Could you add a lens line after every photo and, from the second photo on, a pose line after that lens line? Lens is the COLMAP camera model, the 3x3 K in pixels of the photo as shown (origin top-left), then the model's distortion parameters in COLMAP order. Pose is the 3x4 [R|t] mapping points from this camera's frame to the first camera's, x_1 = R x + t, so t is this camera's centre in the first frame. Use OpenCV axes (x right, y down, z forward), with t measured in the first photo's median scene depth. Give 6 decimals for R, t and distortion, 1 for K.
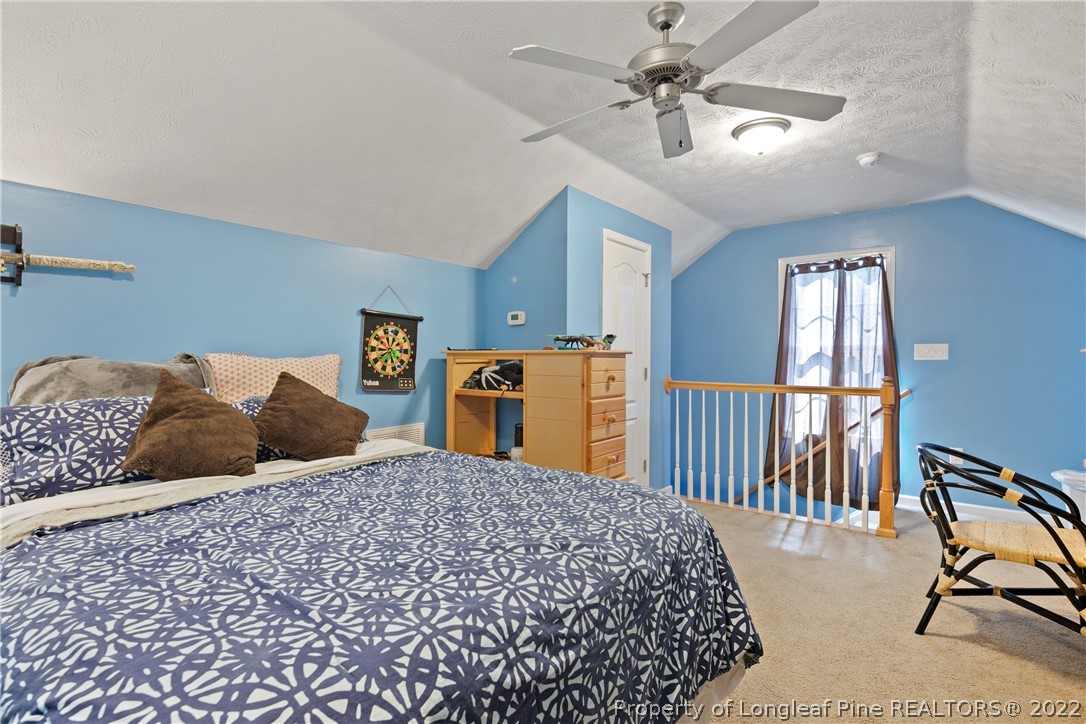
lens RADIAL K [[534.8, 0, 539.0], [0, 534.8, 359.8], [0, 0, 1]] dist [0.009398, -0.007741]
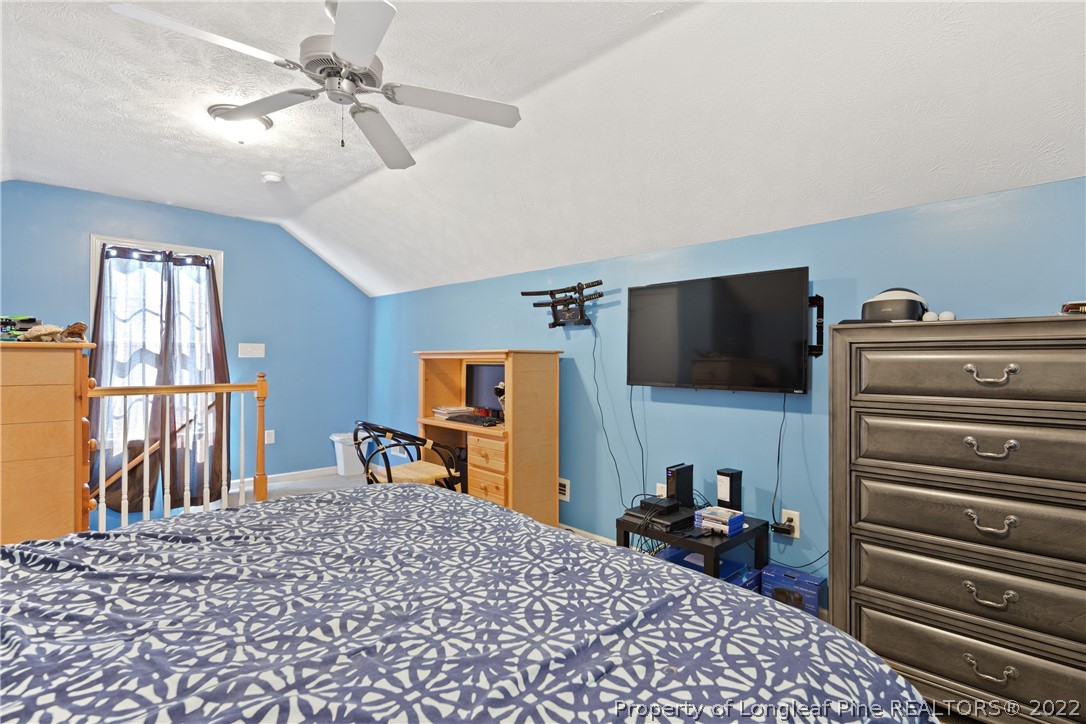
lens RADIAL K [[534.8, 0, 538.4], [0, 534.8, 359.8], [0, 0, 1]] dist [0.009398, -0.007741]
pose [[0.107046, -0.003512, 0.994248, -0.323750], [-0.003904, 0.999985, 0.003953, -0.001520], [-0.994246, -0.004304, 0.107031, 0.245395]]
